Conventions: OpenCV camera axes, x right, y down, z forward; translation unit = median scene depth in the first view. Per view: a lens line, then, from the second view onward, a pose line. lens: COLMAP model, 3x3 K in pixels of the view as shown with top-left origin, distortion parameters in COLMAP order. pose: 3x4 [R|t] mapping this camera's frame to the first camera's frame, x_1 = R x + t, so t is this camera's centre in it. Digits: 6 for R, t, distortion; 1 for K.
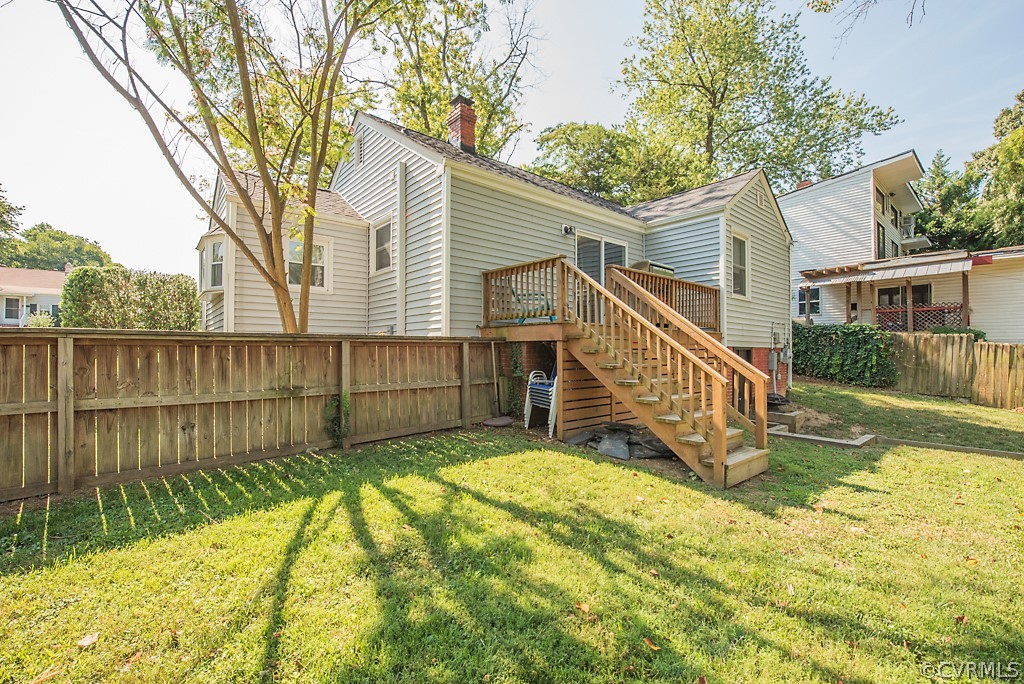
lens RADIAL K [[444.3, 0, 512.0], [0, 444.3, 342.0], [0, 0, 1]] dist [0.000292, 0.000040]
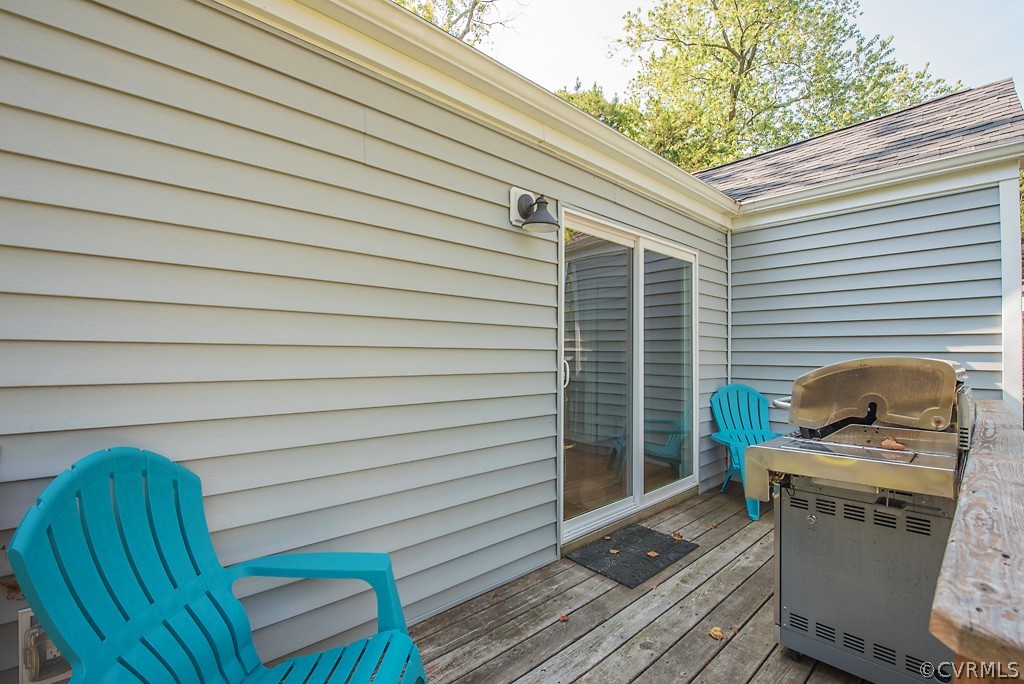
lens RADIAL K [[444.3, 0, 512.0], [0, 444.3, 342.0], [0, 0, 1]] dist [0.000292, 0.000040]
pose [[0.999605, 0.007089, 0.027196, 0.035981], [-0.006992, 0.999969, -0.003649, -0.056669], [-0.027221, 0.003457, 0.999623, 0.244591]]
